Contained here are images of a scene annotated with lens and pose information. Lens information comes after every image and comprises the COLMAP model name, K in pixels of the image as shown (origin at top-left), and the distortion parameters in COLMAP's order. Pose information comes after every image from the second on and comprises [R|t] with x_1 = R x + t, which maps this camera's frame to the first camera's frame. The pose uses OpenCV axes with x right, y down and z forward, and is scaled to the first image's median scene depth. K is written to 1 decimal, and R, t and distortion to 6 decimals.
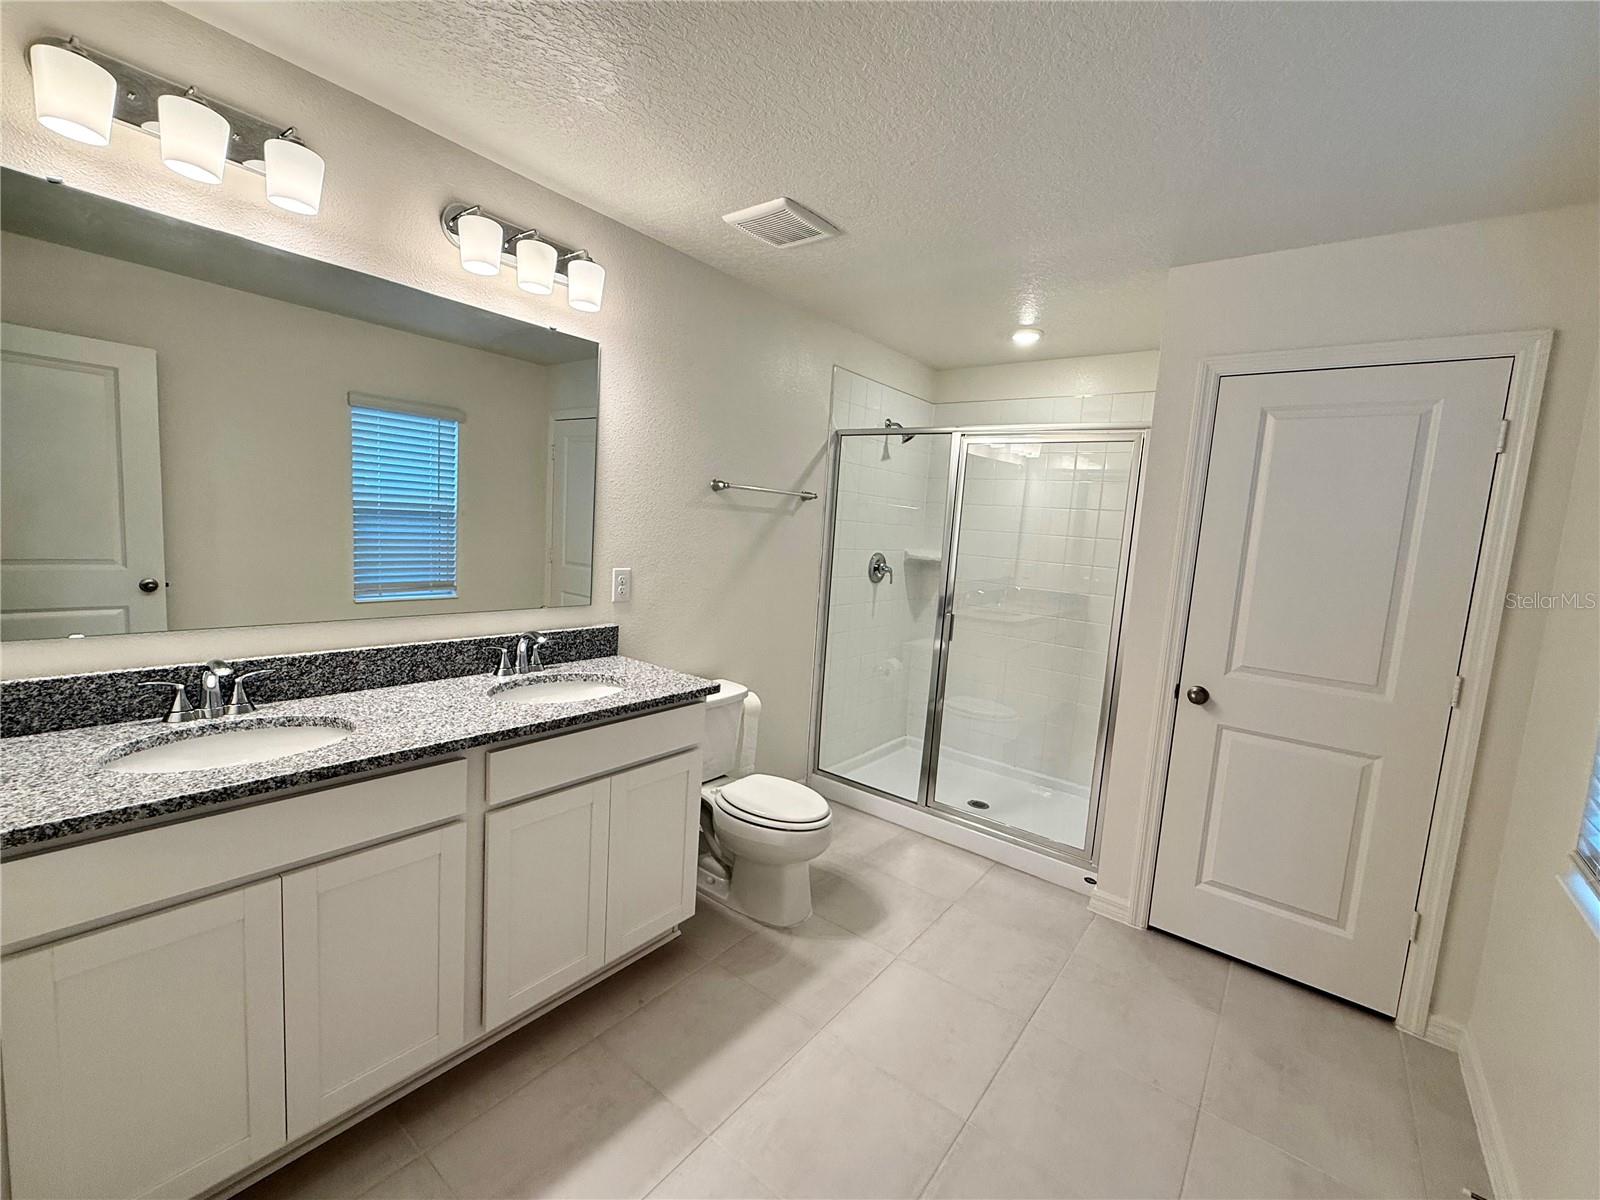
lens RADIAL K [[671.4, 0, 800.0], [0, 671.4, 600.0], [0, 0, 1]] dist [0.000576, 0.000123]
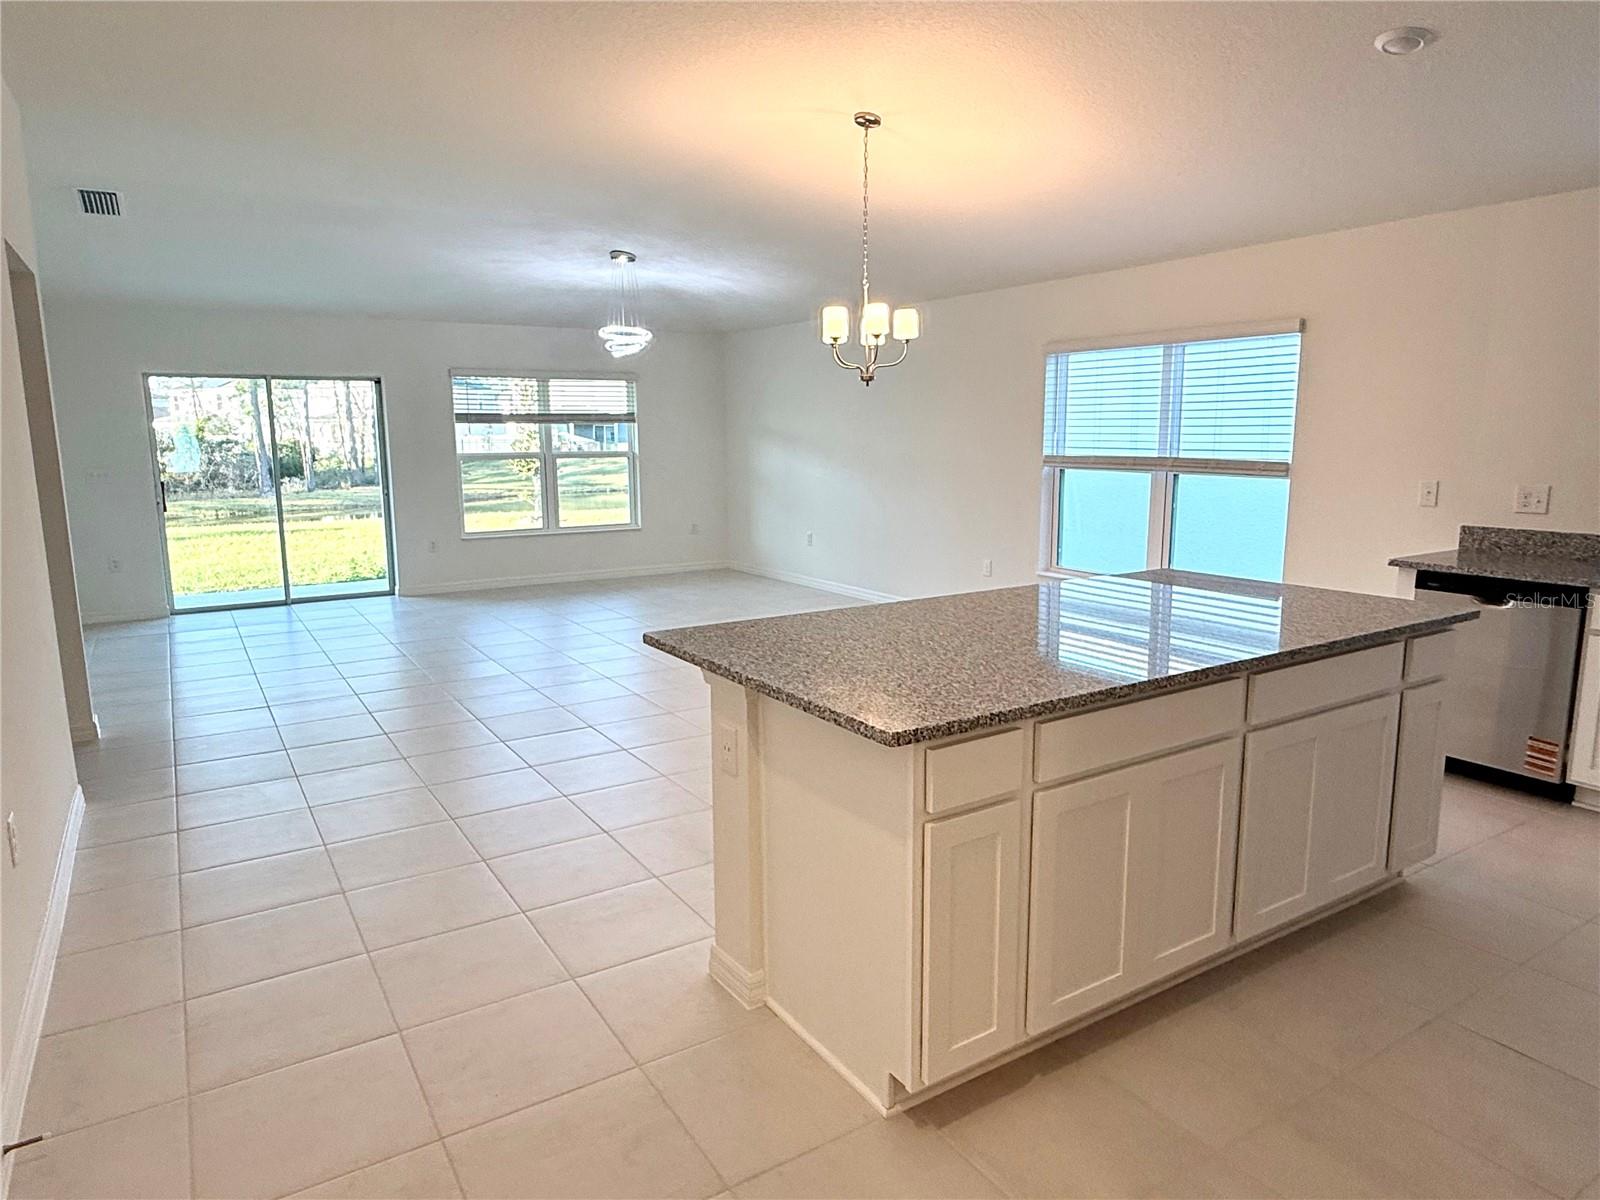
lens RADIAL K [[998.8, 0, 800.0], [0, 998.8, 600.0], [0, 0, 1]] dist [-0.004717, -0.002159]
pose [[0.940566, -0.039040, -0.337360, -0.457350], [0.045725, 0.998883, 0.011889, 0.041874], [0.336519, -0.026608, 0.941301, -0.560299]]
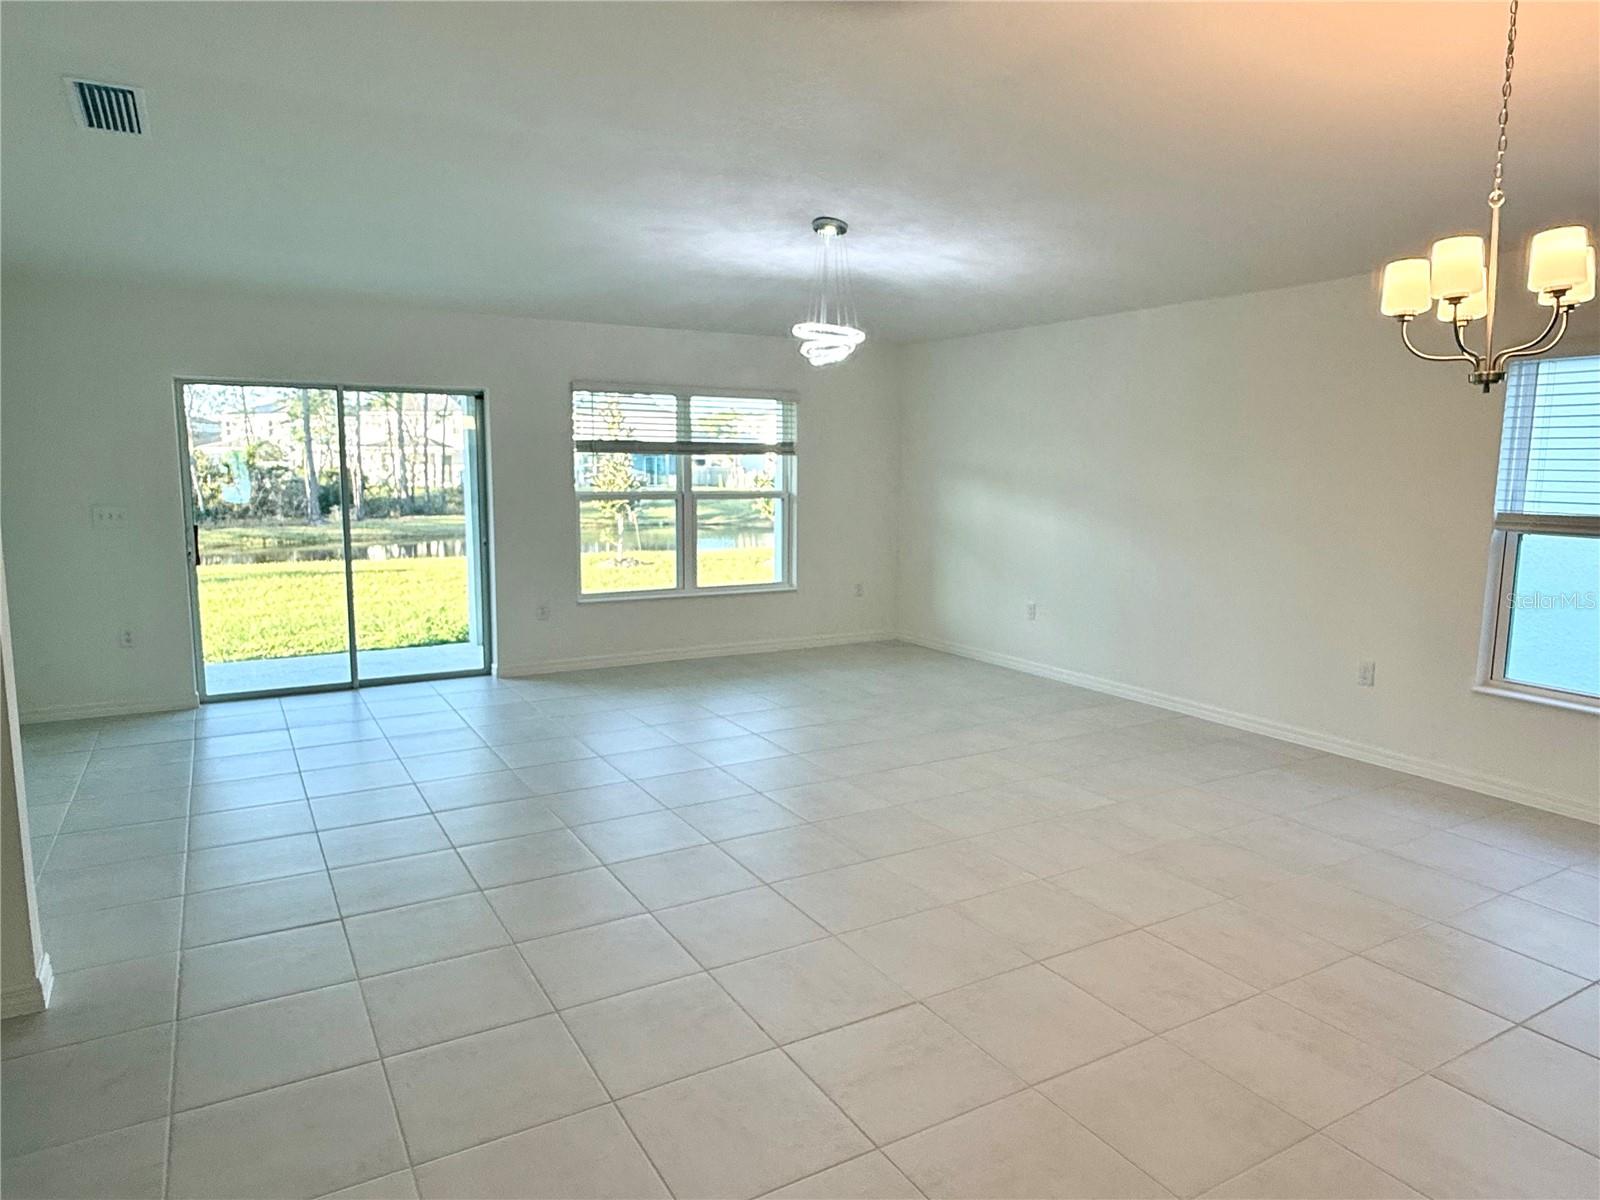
lens RADIAL K [[1002.6, 0, 800.0], [0, 1002.6, 600.0], [0, 0, 1]] dist [-0.004052, 0.000108]
pose [[0.928633, -0.032710, -0.369555, -0.872233], [0.025998, 0.999394, -0.023129, -0.045463], [0.370087, 0.011871, 0.928921, -0.213043]]
